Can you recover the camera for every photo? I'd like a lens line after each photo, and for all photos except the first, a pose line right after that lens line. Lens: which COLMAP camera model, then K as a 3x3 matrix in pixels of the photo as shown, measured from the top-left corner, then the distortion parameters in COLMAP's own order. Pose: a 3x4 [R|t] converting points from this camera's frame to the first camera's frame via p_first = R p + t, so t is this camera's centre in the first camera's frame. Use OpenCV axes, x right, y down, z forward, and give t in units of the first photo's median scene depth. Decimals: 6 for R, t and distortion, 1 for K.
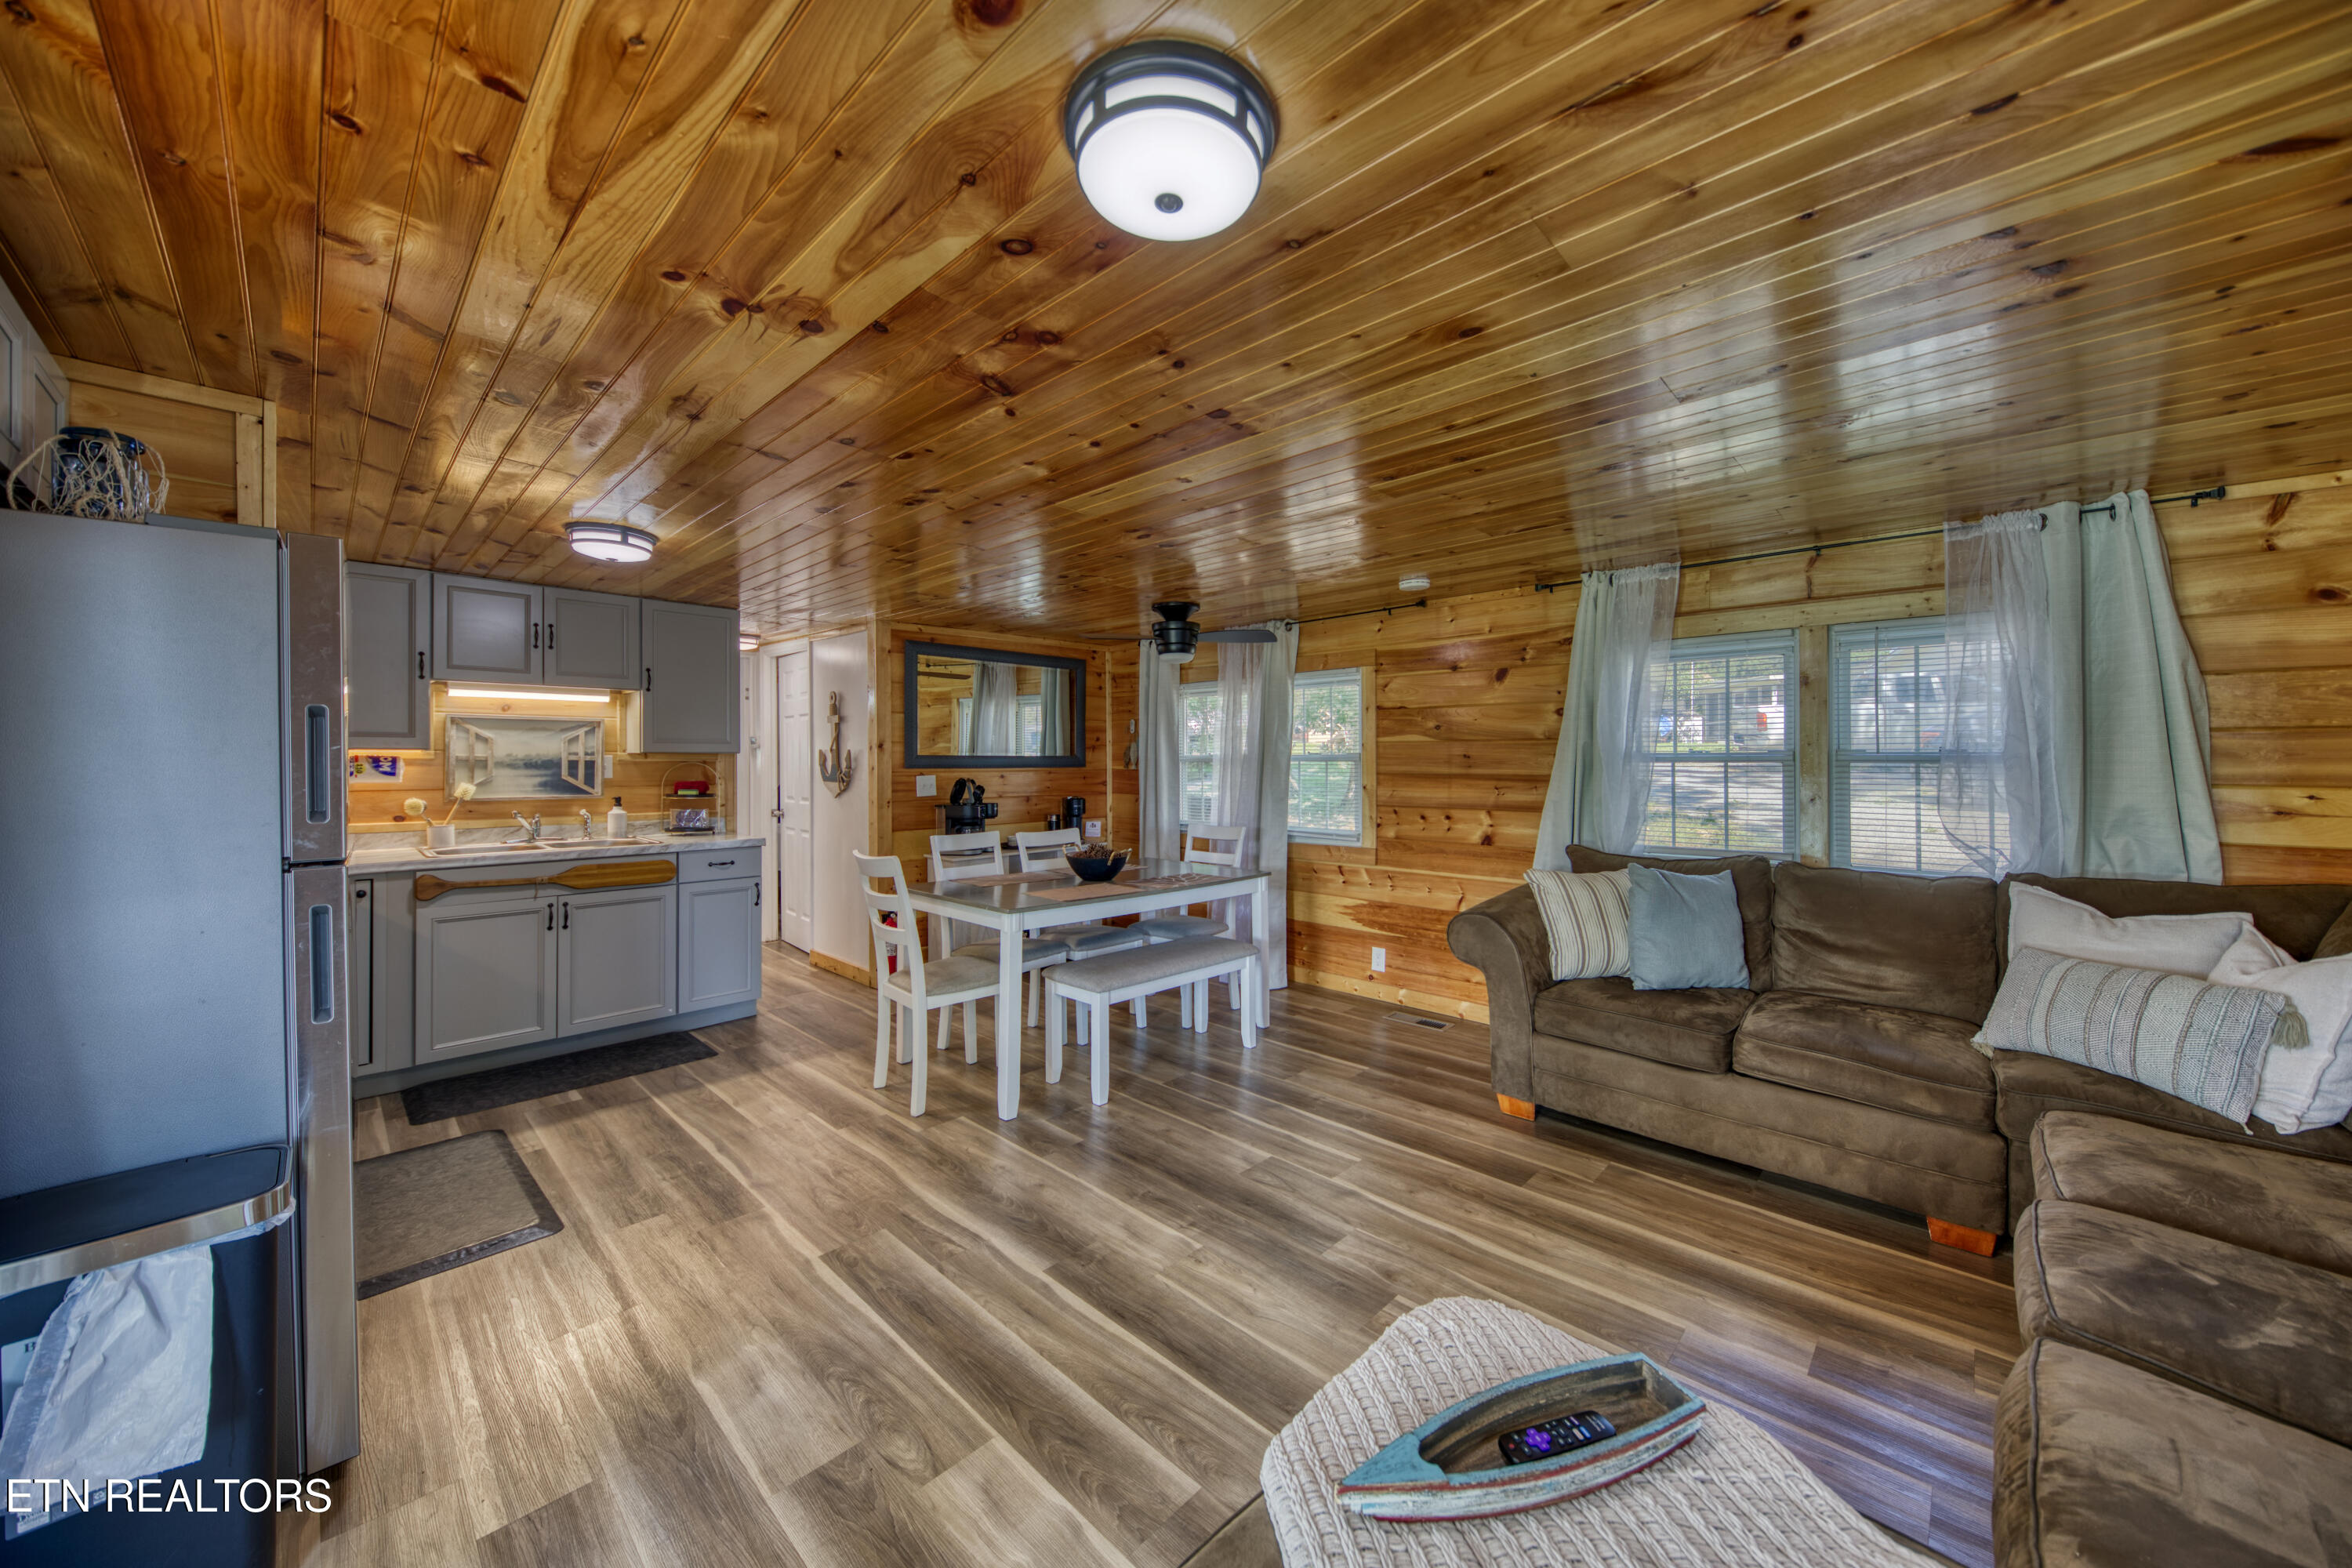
lens RADIAL K [[824.4, 0, 1221.6], [0, 824.4, 766.8], [0, 0, 1]] dist [0.011901, -0.004079]
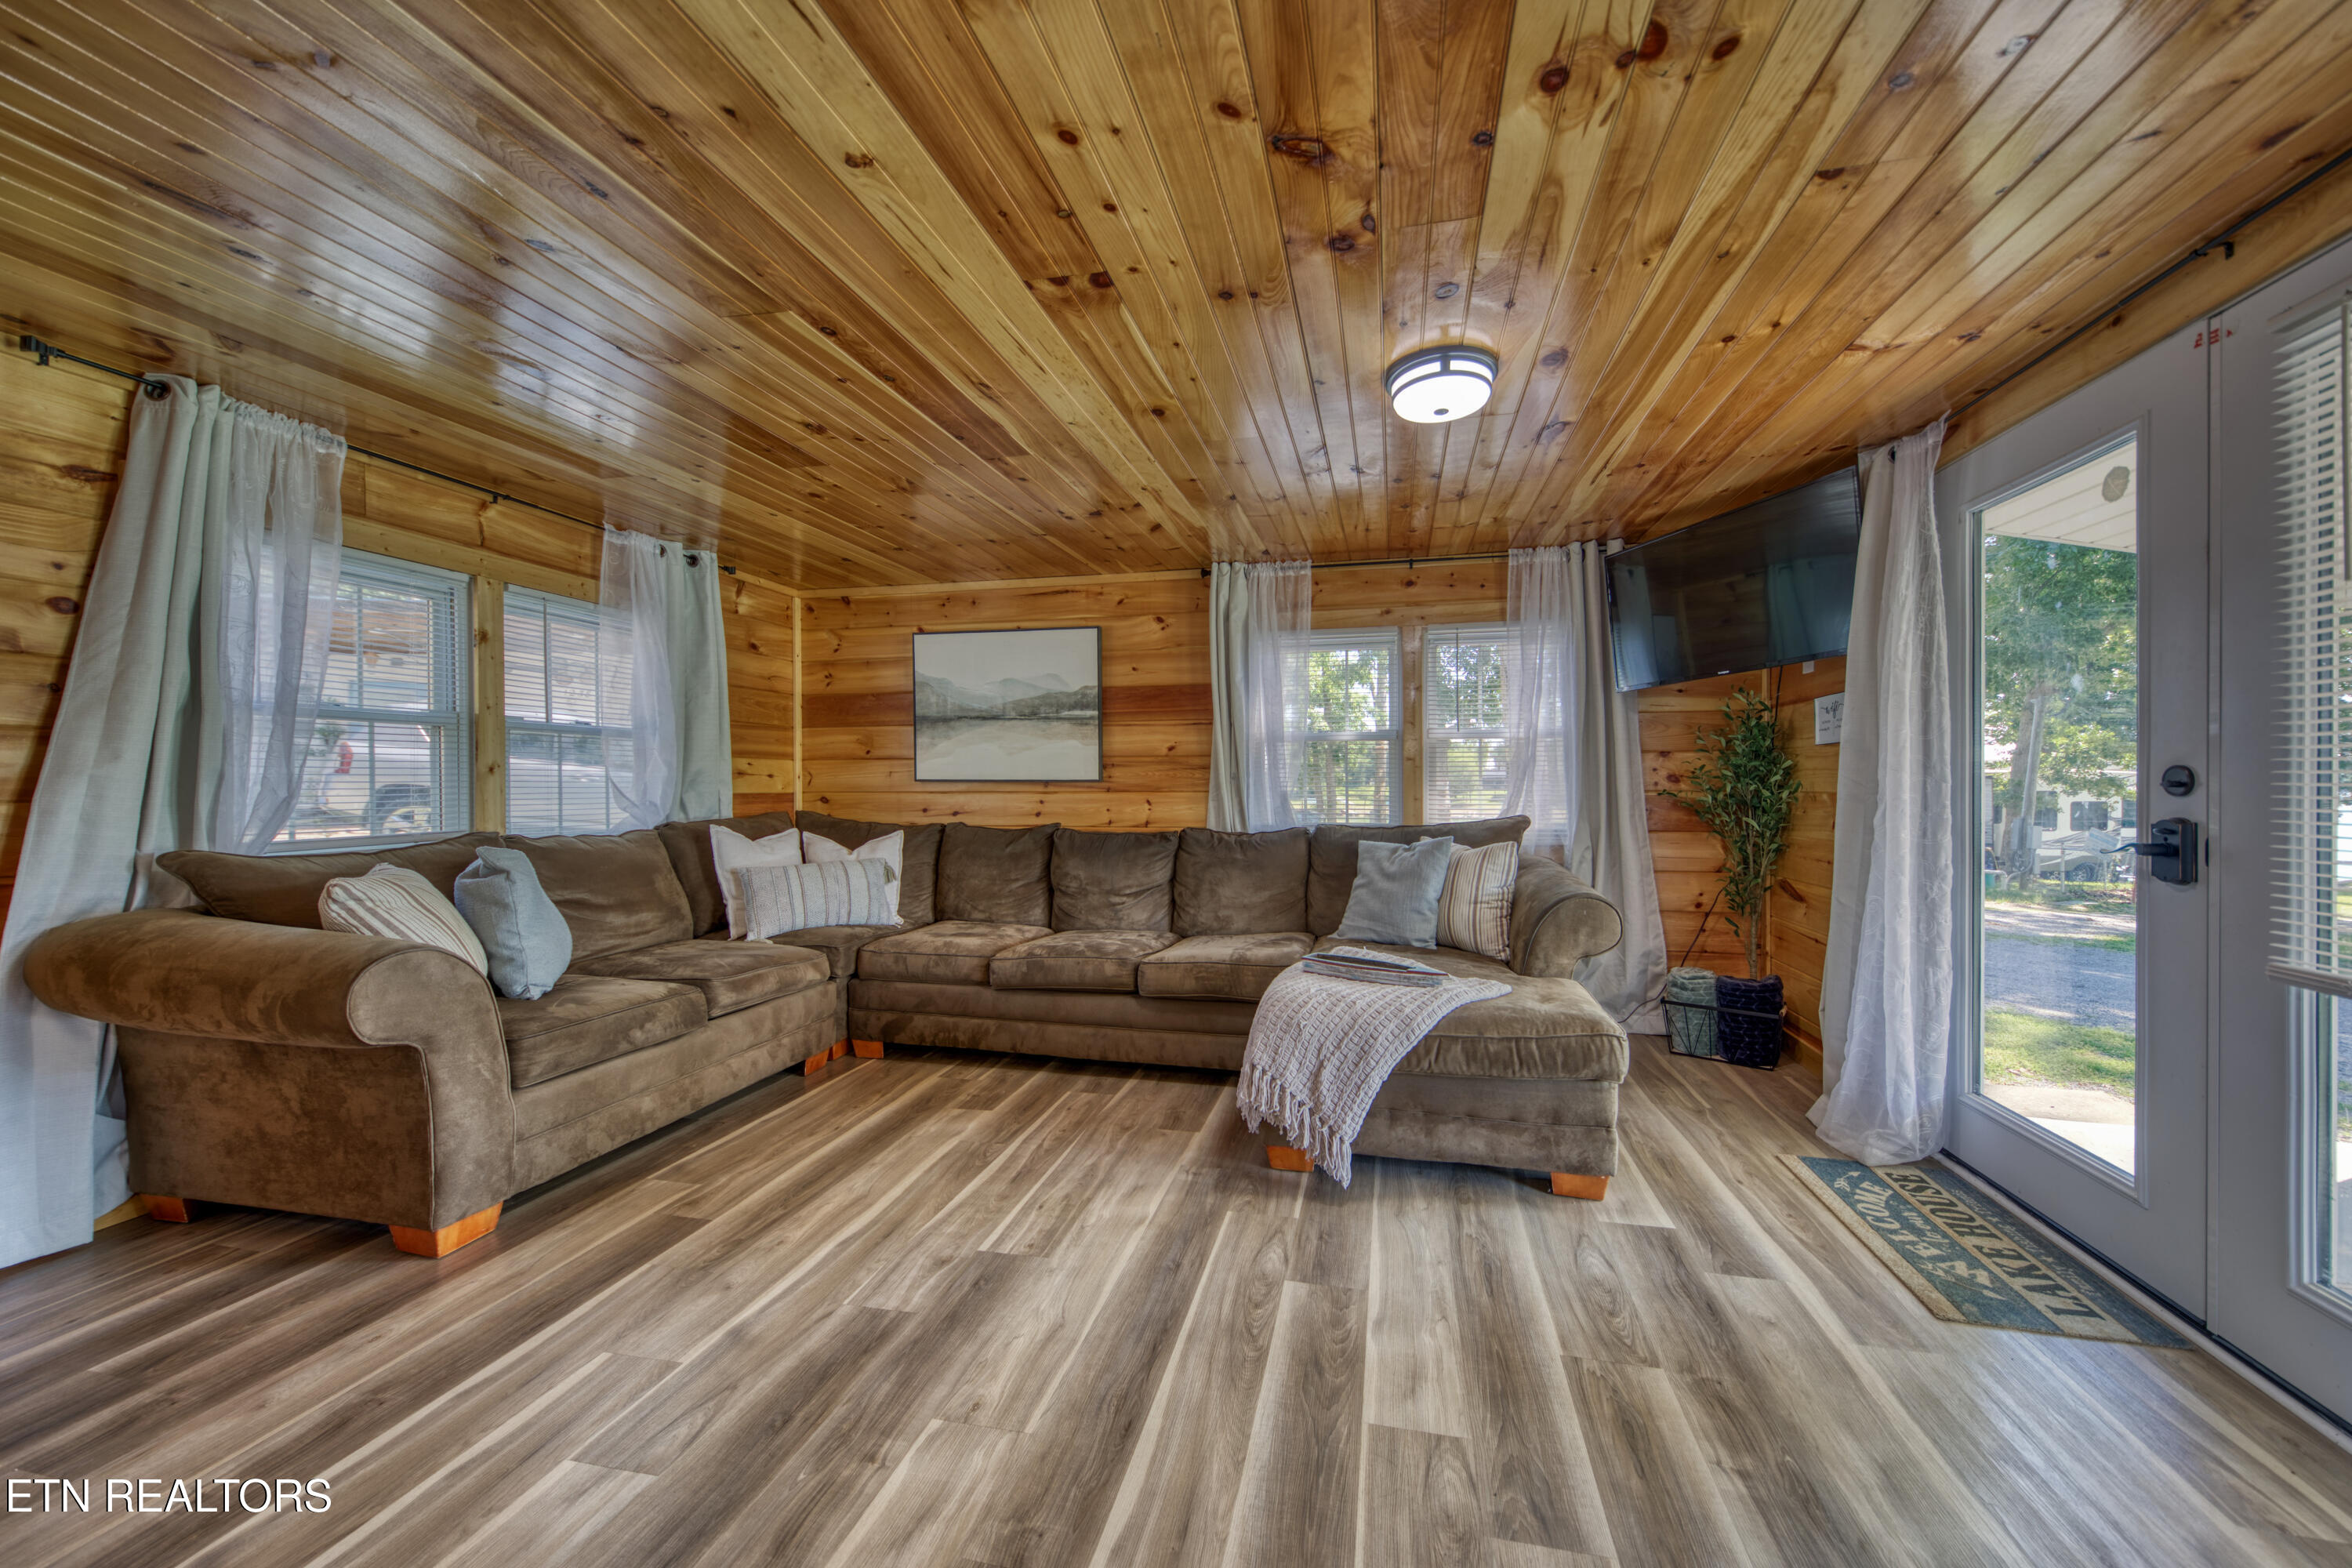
lens RADIAL K [[824.4, 0, 1188.8], [0, 824.4, 783.6], [0, 0, 1]] dist [0.011901, -0.004079]
pose [[-0.476259, -0.003107, 0.879300, -0.542098], [0.004346, 0.999973, 0.005887, 0.064069], [-0.879295, 0.006625, -0.476232, 0.894656]]
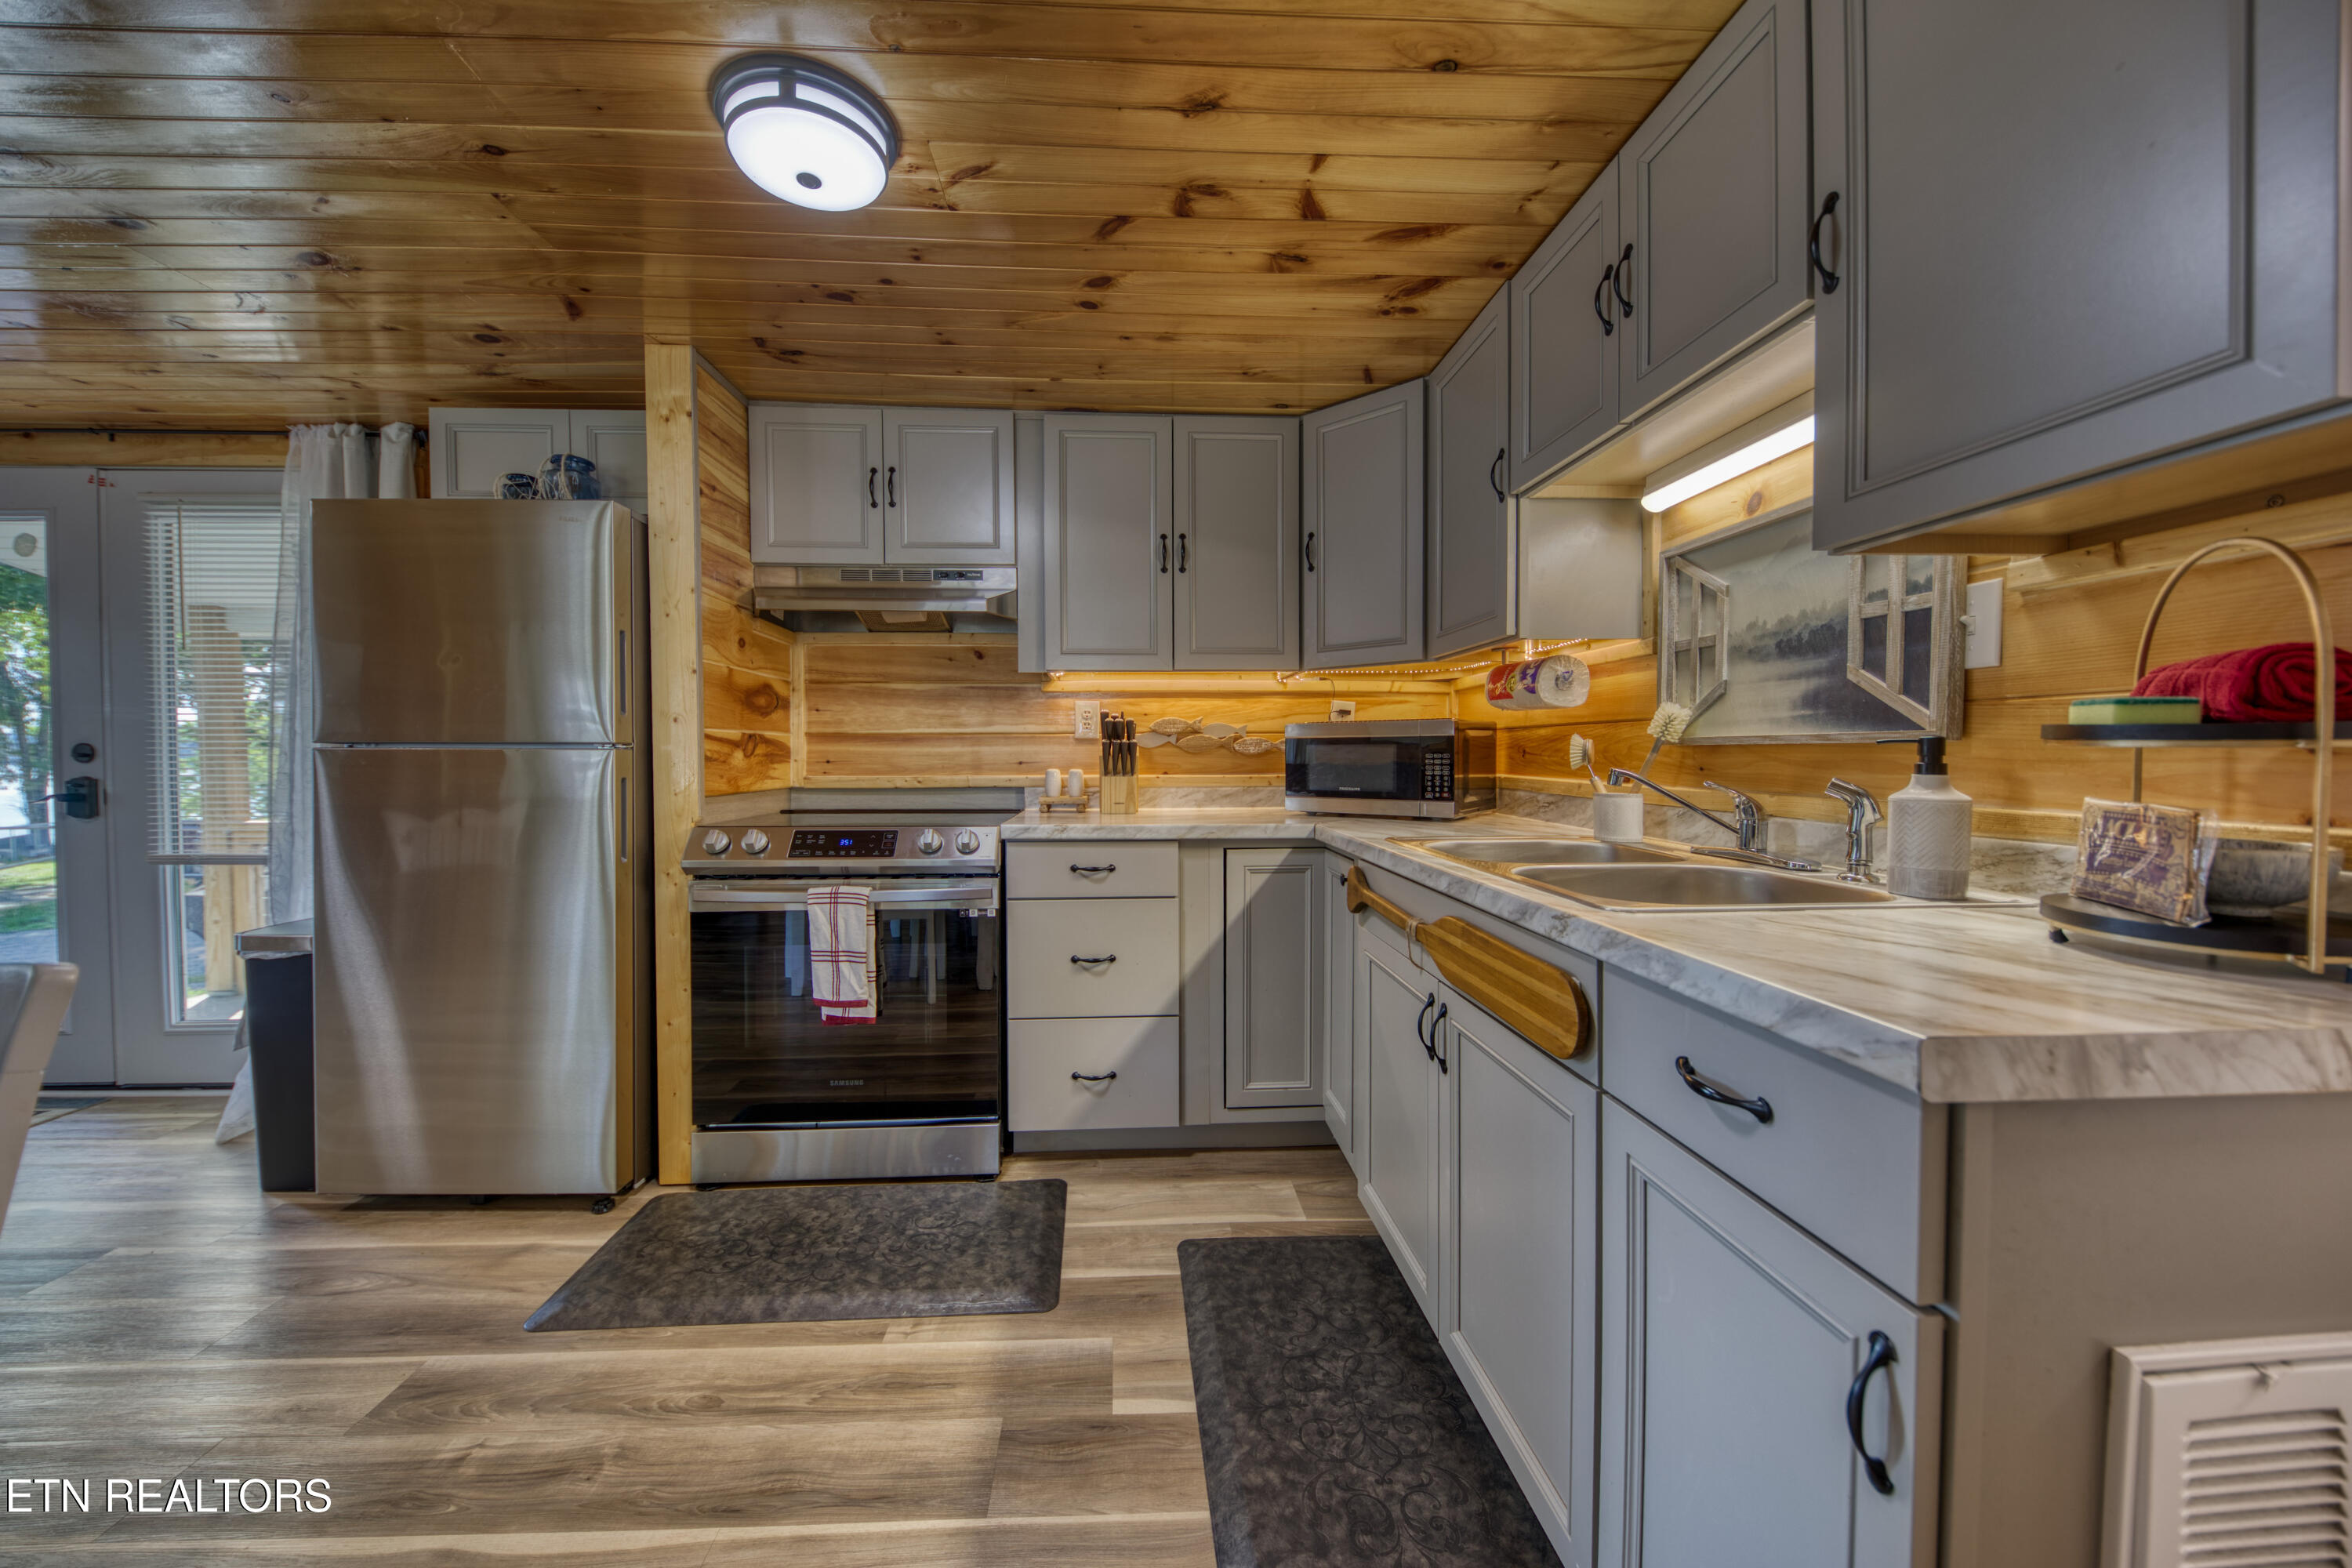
lens RADIAL K [[824.4, 0, 1167.2], [0, 824.4, 772.3], [0, 0, 1]] dist [0.011901, -0.004079]
pose [[-0.706464, 0.014960, -0.707591, -0.555094], [-0.004123, 0.999673, 0.025251, 0.062207], [0.707737, 0.020756, -0.706171, 1.501095]]
